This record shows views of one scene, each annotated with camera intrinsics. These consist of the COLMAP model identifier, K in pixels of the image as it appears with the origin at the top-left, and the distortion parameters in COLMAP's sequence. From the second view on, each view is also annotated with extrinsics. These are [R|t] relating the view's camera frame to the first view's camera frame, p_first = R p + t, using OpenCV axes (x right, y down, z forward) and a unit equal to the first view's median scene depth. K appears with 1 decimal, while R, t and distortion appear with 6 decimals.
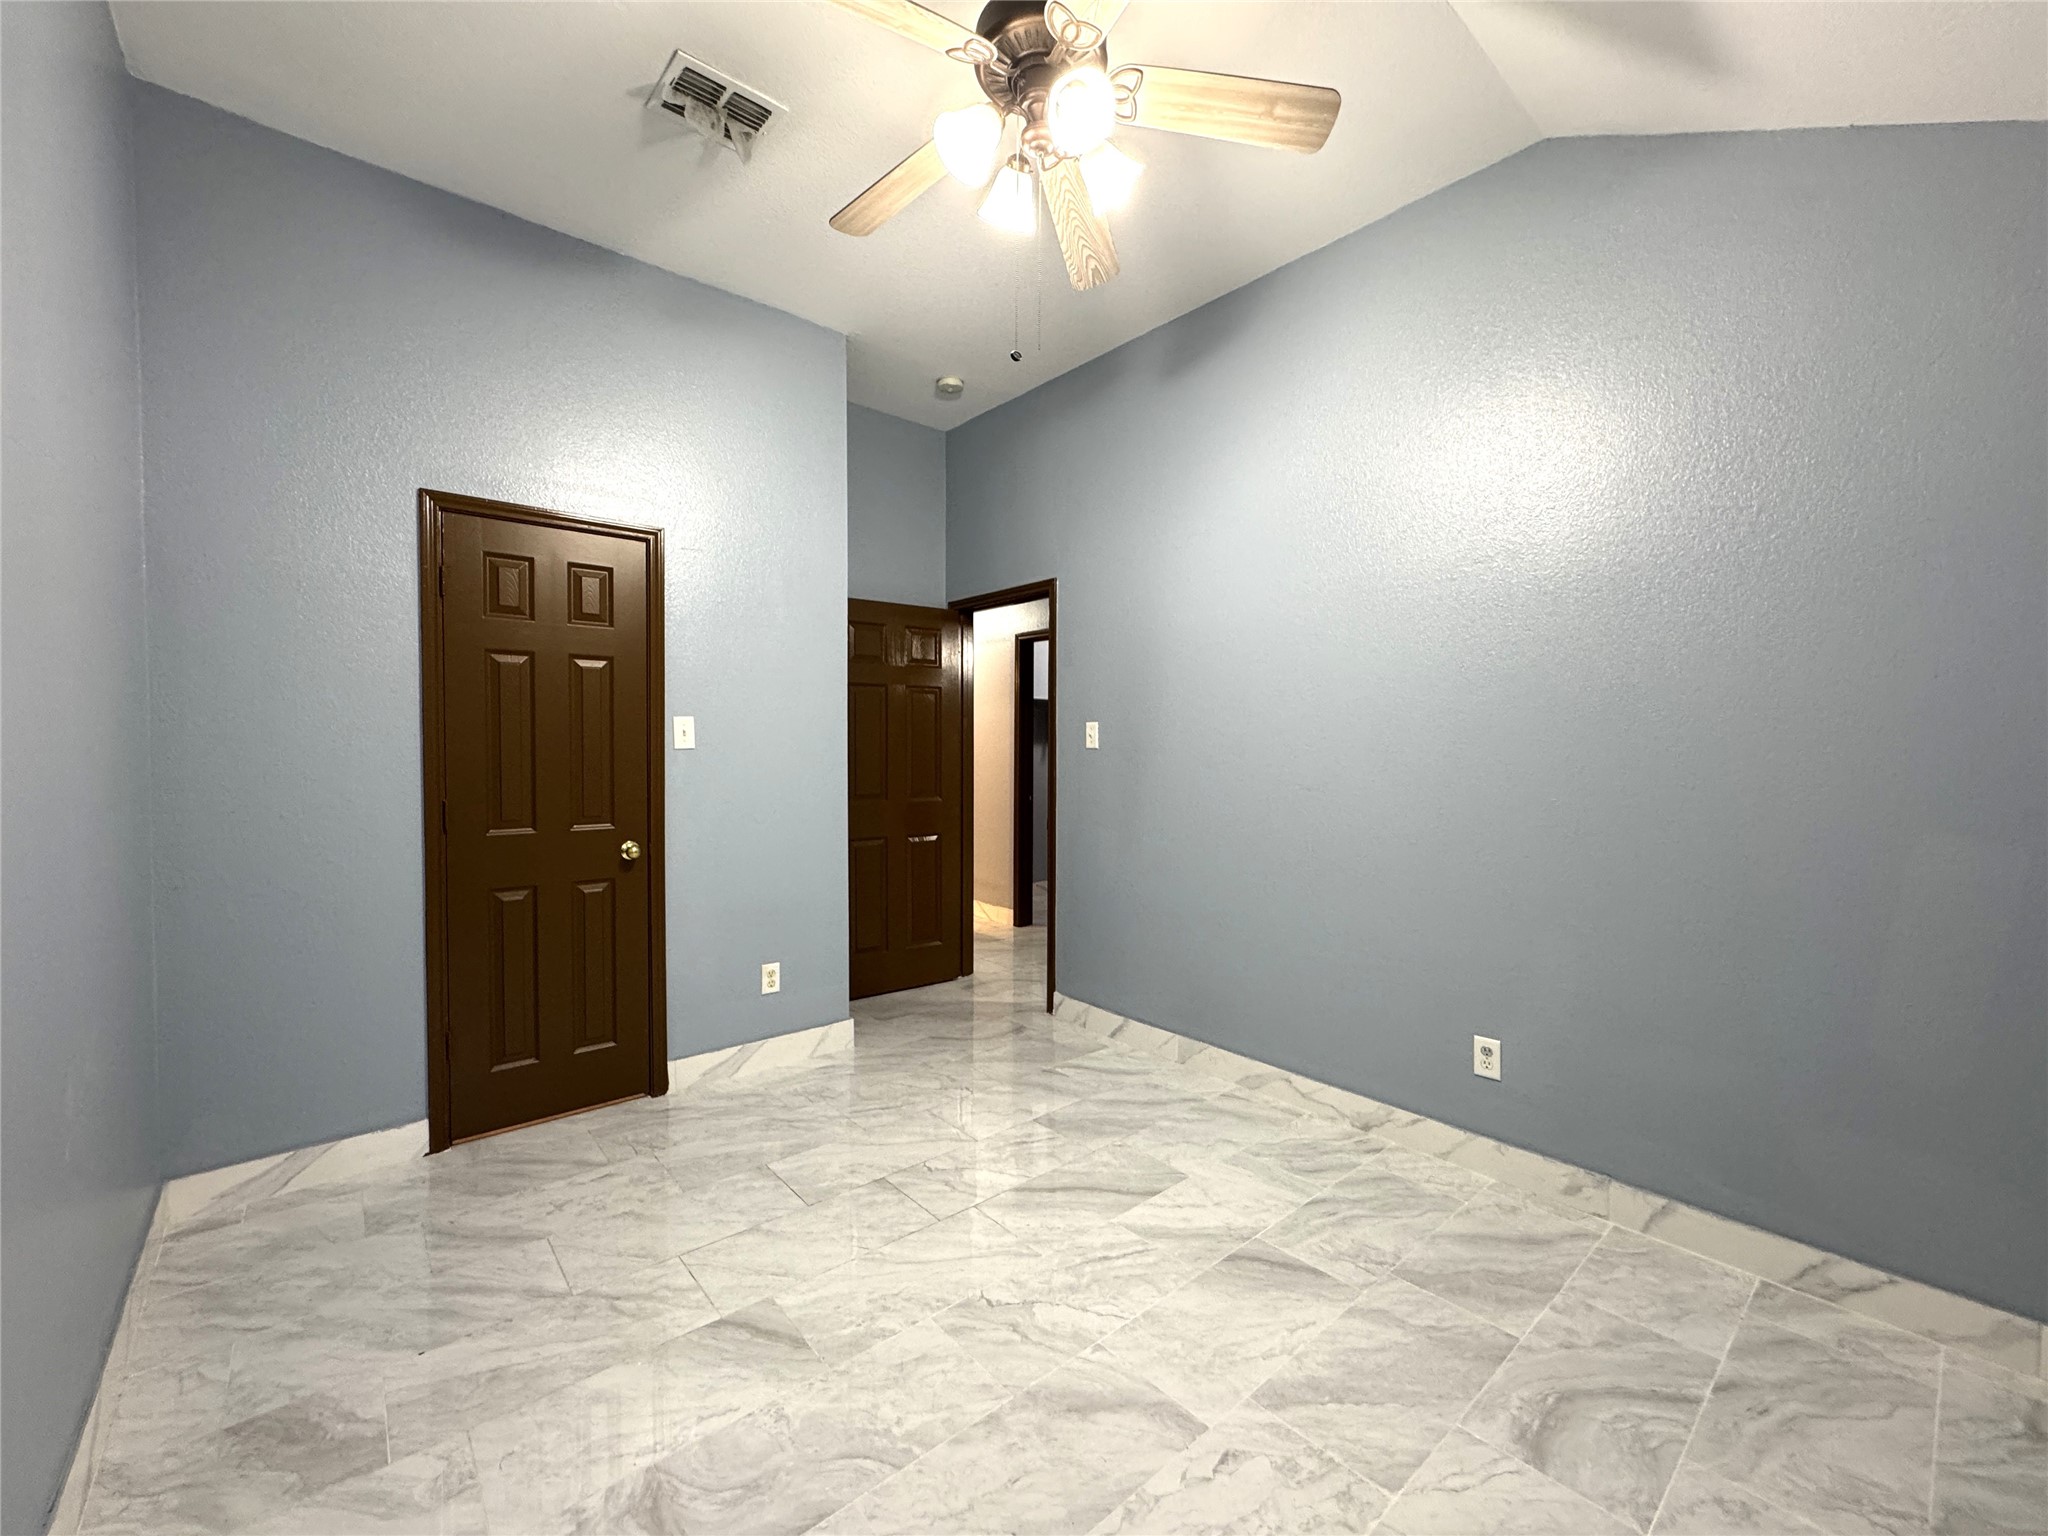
lens RADIAL K [[828.0, 0, 1021.4], [0, 828.0, 768.2], [0, 0, 1]] dist [-0.003210, 0.000537]
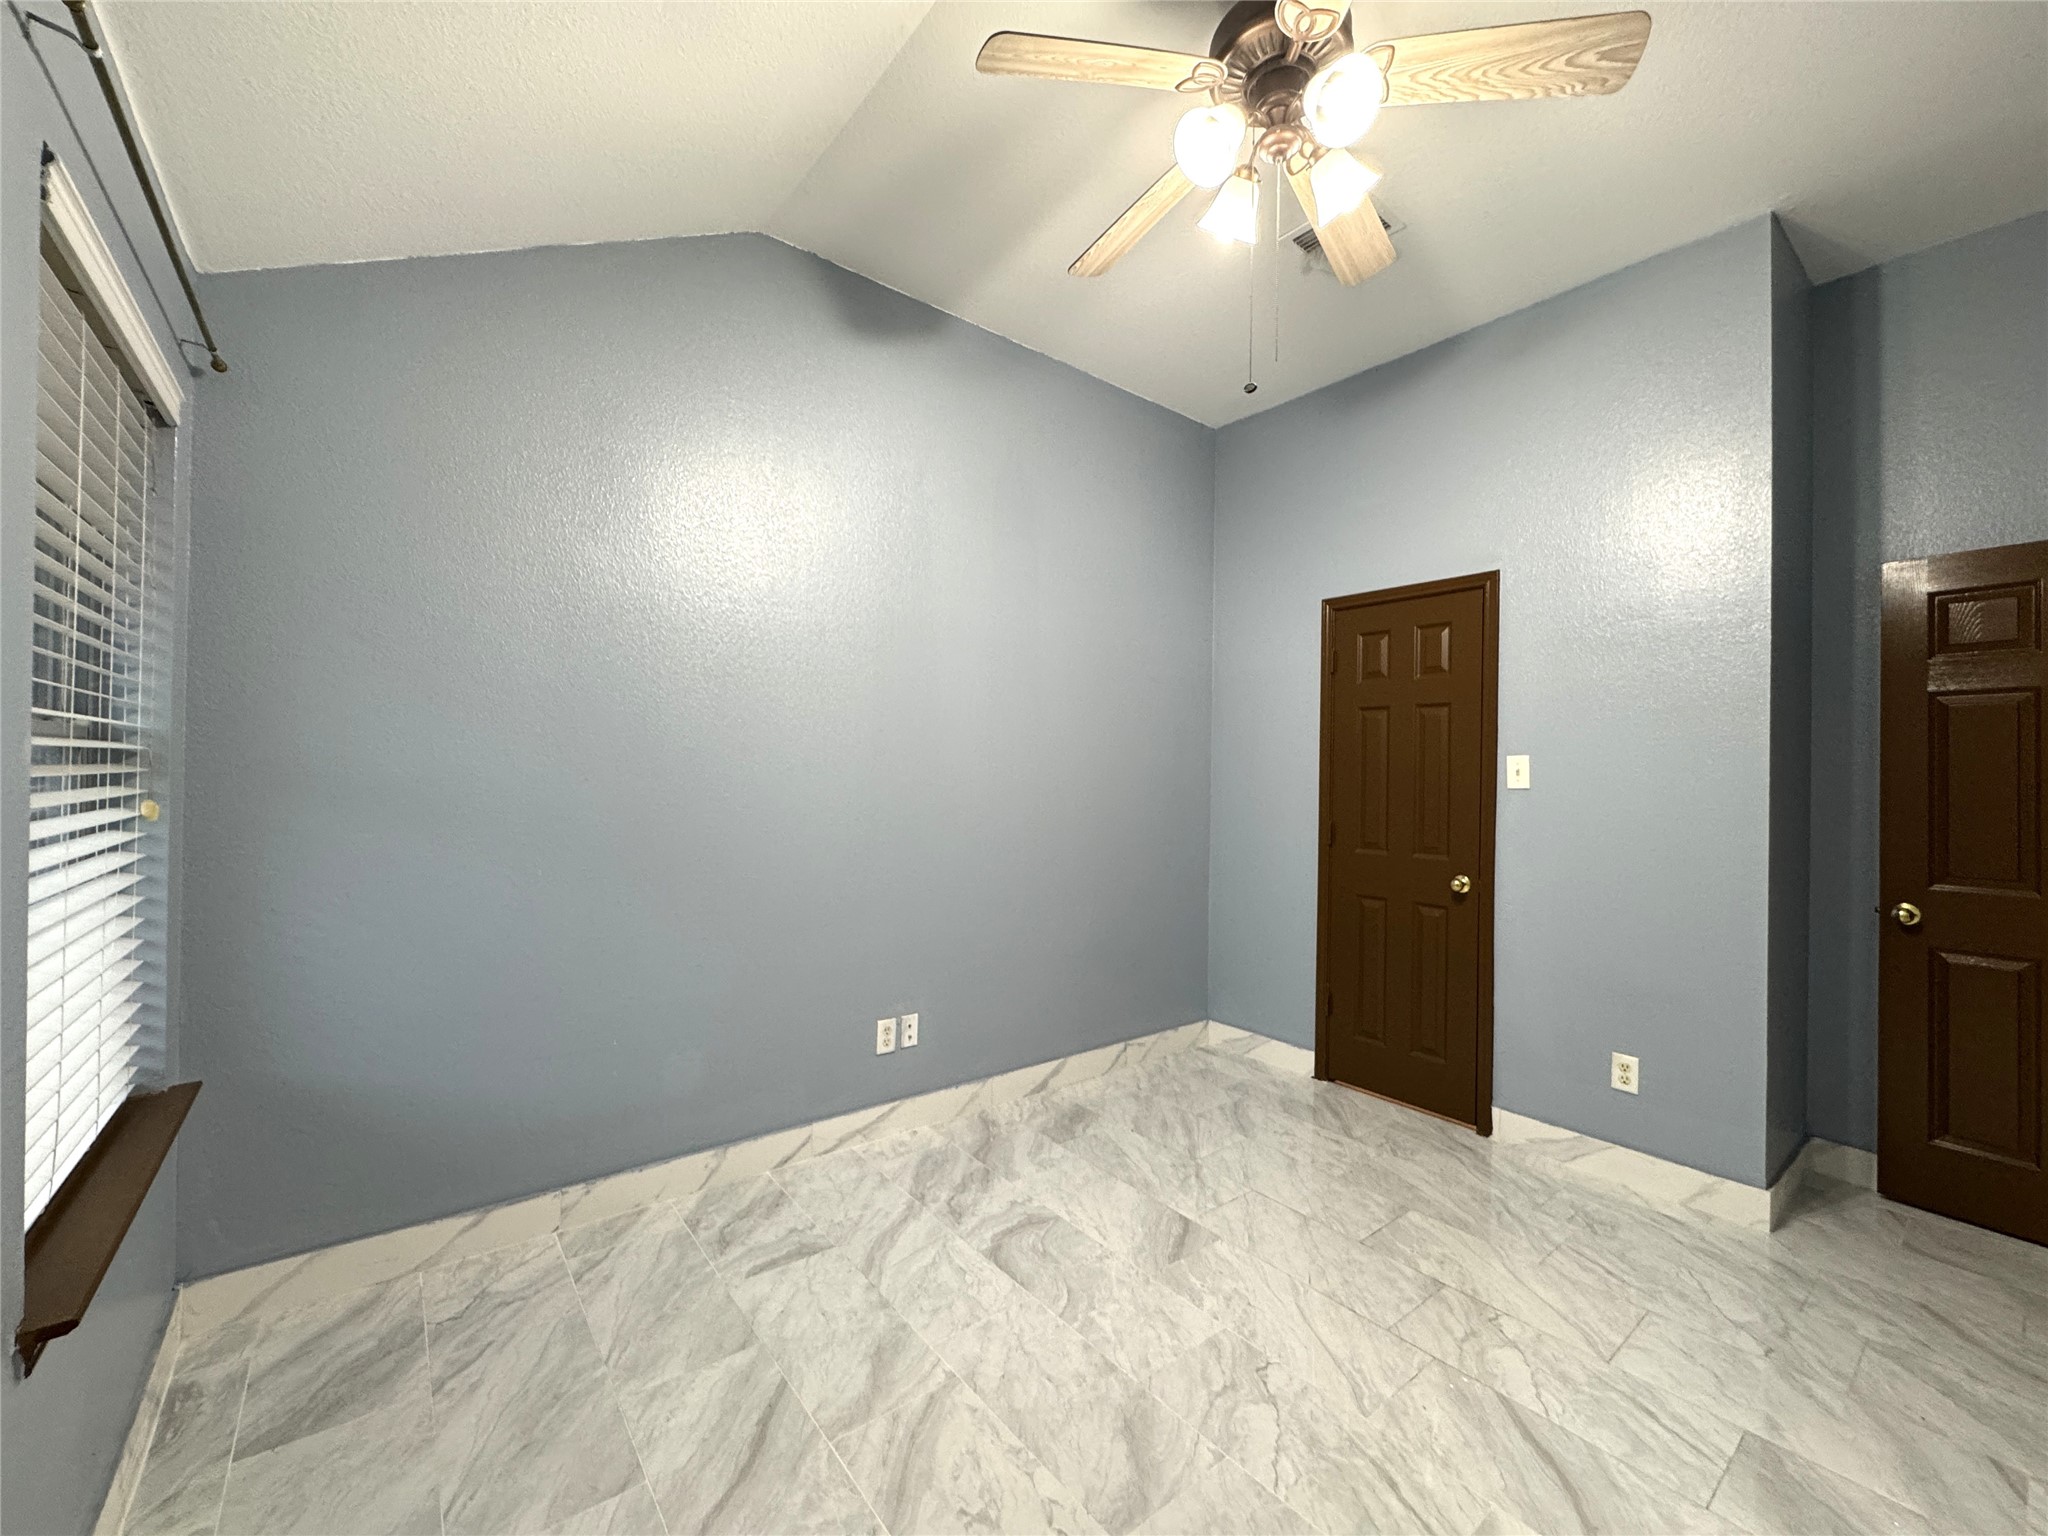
lens RADIAL K [[828.0, 0, 1021.4], [0, 828.0, 768.2], [0, 0, 1]] dist [-0.003210, 0.000537]
pose [[-0.041345, -0.011563, -0.999078, 0.734903], [-0.047754, 0.998813, -0.009584, -0.013403], [0.998003, 0.047314, -0.041848, 0.582455]]
